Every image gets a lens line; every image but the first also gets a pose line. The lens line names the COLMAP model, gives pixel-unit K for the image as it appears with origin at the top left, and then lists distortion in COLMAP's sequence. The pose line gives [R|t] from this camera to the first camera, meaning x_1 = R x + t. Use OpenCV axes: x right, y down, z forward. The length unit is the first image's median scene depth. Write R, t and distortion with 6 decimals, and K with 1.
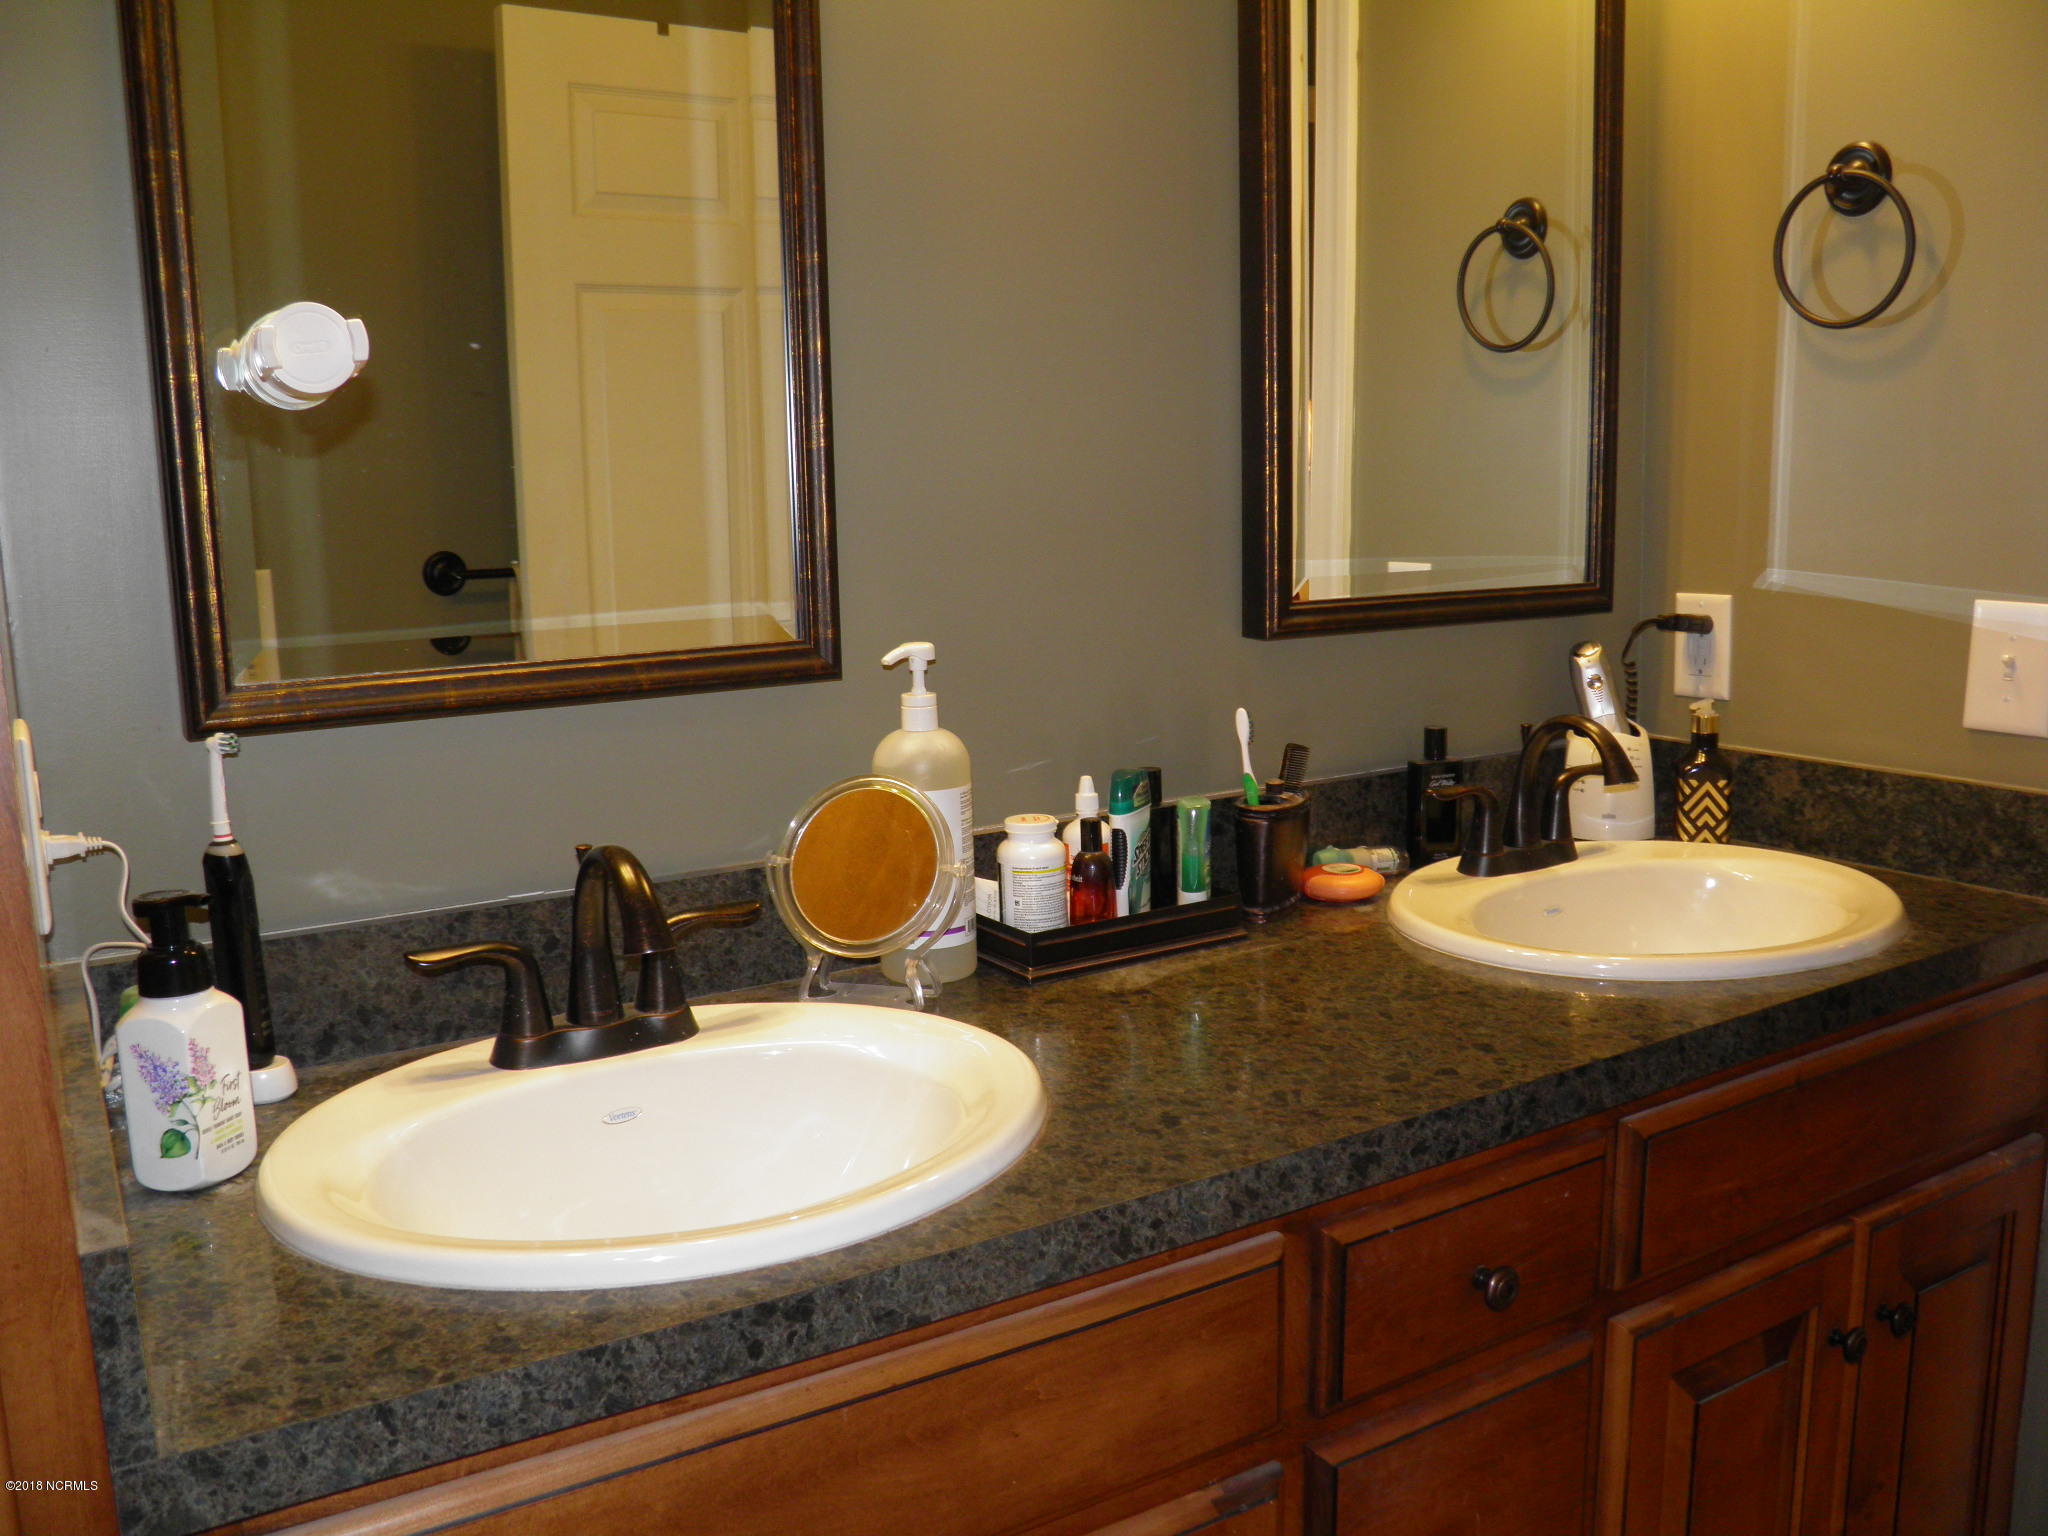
lens RADIAL K [[1676.5, 0, 1024.0], [0, 1676.5, 768.0], [0, 0, 1]] dist [-0.133294, 0.100268]
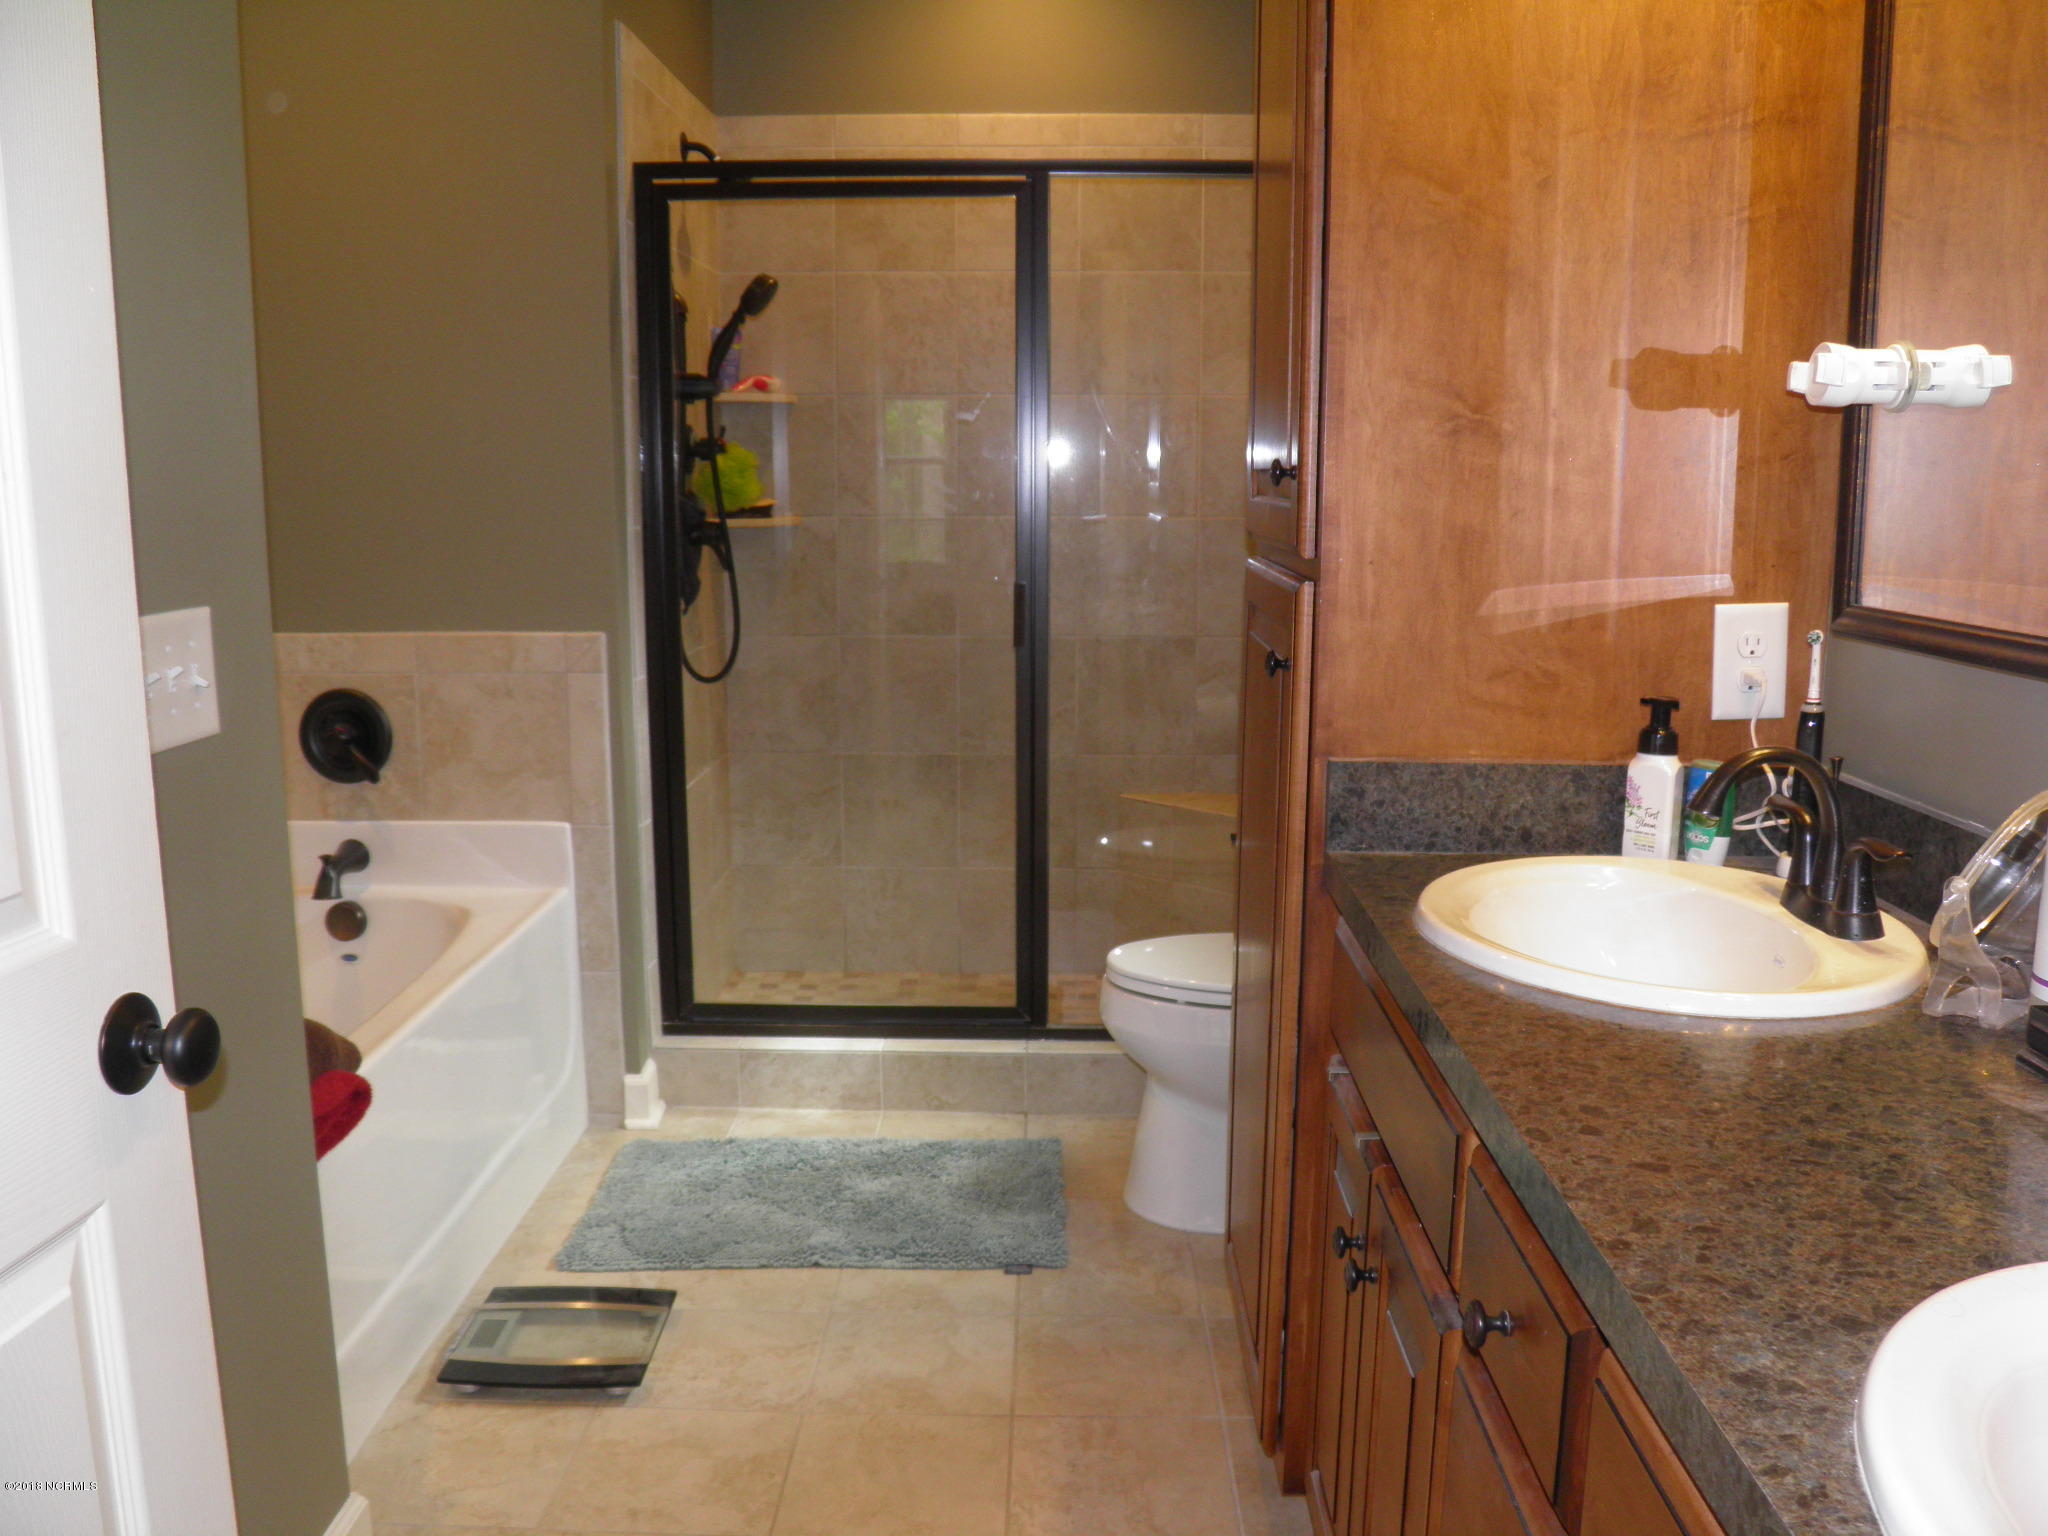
lens RADIAL K [[1676.5, 0, 1024.0], [0, 1676.5, 768.0], [0, 0, 1]] dist [-0.133294, 0.100268]
pose [[-0.527113, 0.169319, -0.832757, 1.097028], [-0.132456, 0.951602, 0.277324, -0.206512], [0.839409, 0.256485, -0.479174, 1.084378]]
